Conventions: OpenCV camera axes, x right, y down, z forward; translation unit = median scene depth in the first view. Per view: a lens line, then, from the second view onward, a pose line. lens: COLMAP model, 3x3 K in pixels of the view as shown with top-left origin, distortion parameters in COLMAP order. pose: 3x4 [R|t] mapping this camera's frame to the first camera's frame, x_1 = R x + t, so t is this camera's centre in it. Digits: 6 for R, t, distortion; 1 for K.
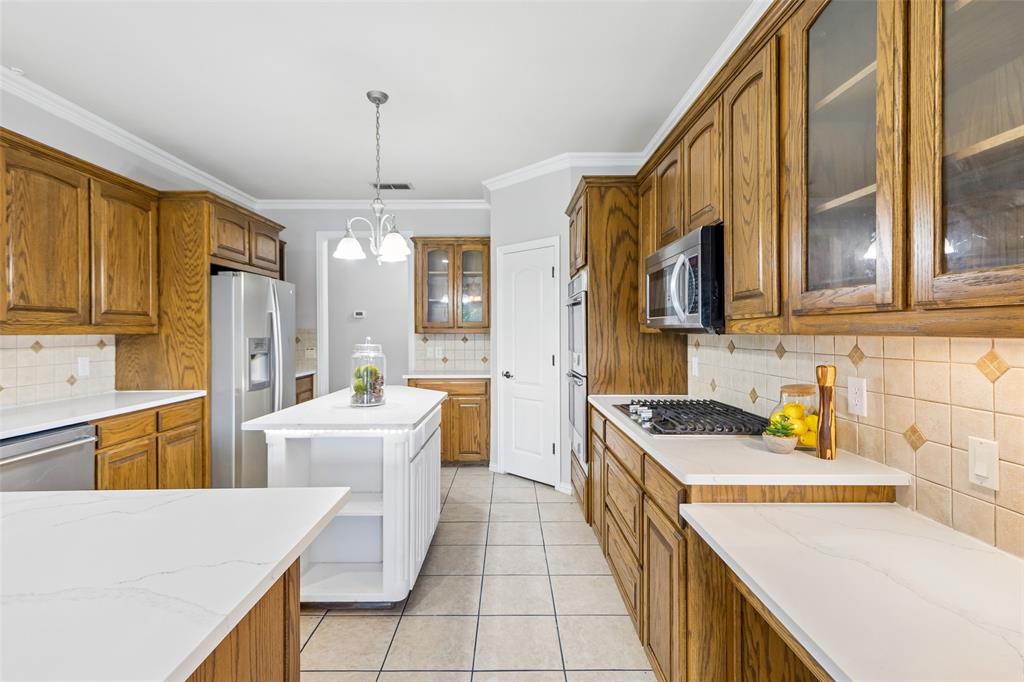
lens RADIAL K [[471.8, 0, 510.9], [0, 471.8, 334.5], [0, 0, 1]] dist [0.011226, 0.000445]
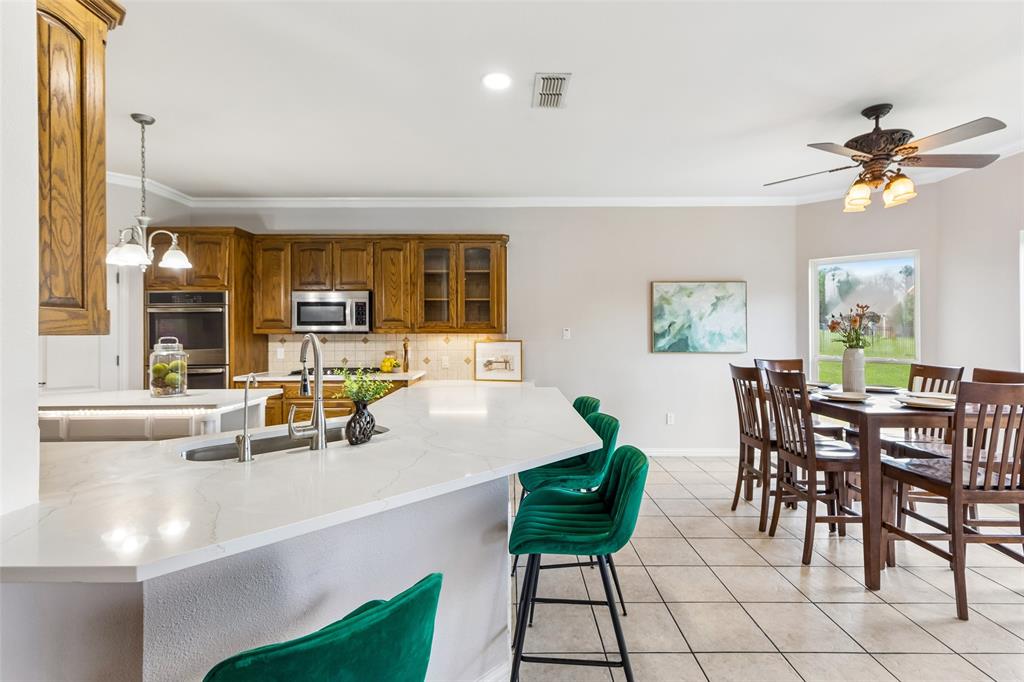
lens RADIAL K [[471.8, 0, 511.1], [0, 471.8, 336.9], [0, 0, 1]] dist [0.011226, 0.000445]
pose [[0.013932, 0.012077, 0.999830, -2.046605], [0.009044, 0.999885, -0.012204, 0.055028], [-0.999862, 0.009212, 0.013821, 0.189290]]
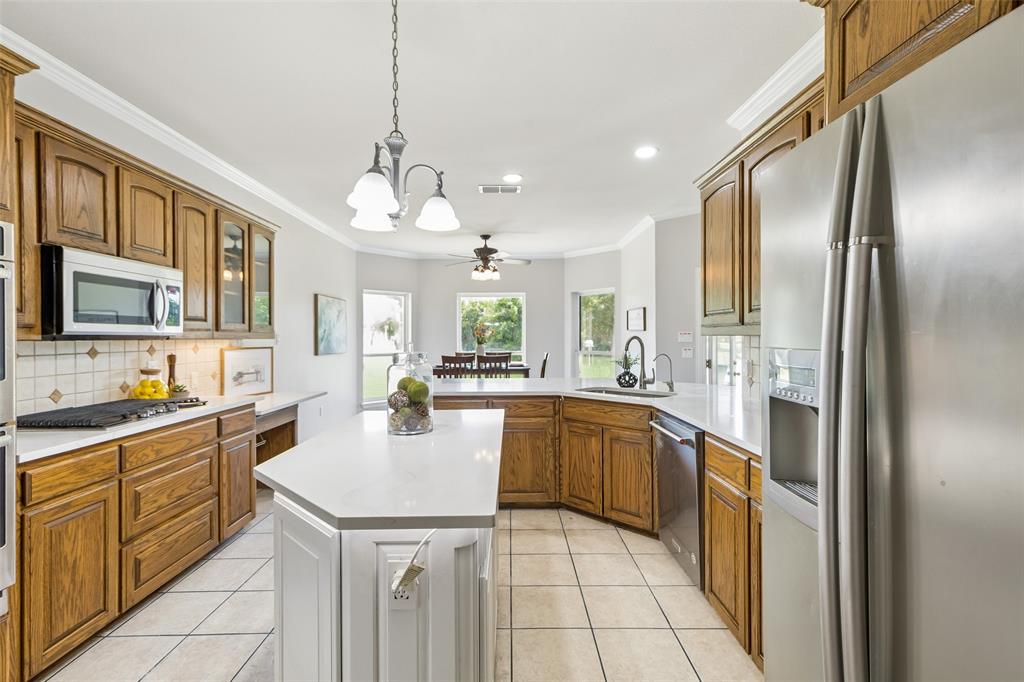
lens RADIAL K [[471.8, 0, 512.2], [0, 471.8, 339.2], [0, 0, 1]] dist [0.011226, 0.000445]
pose [[-0.999803, 0.019869, -0.000208, -0.659997], [0.019865, 0.999741, 0.011105, 0.004503], [0.000428, 0.011099, -0.999938, 2.465332]]
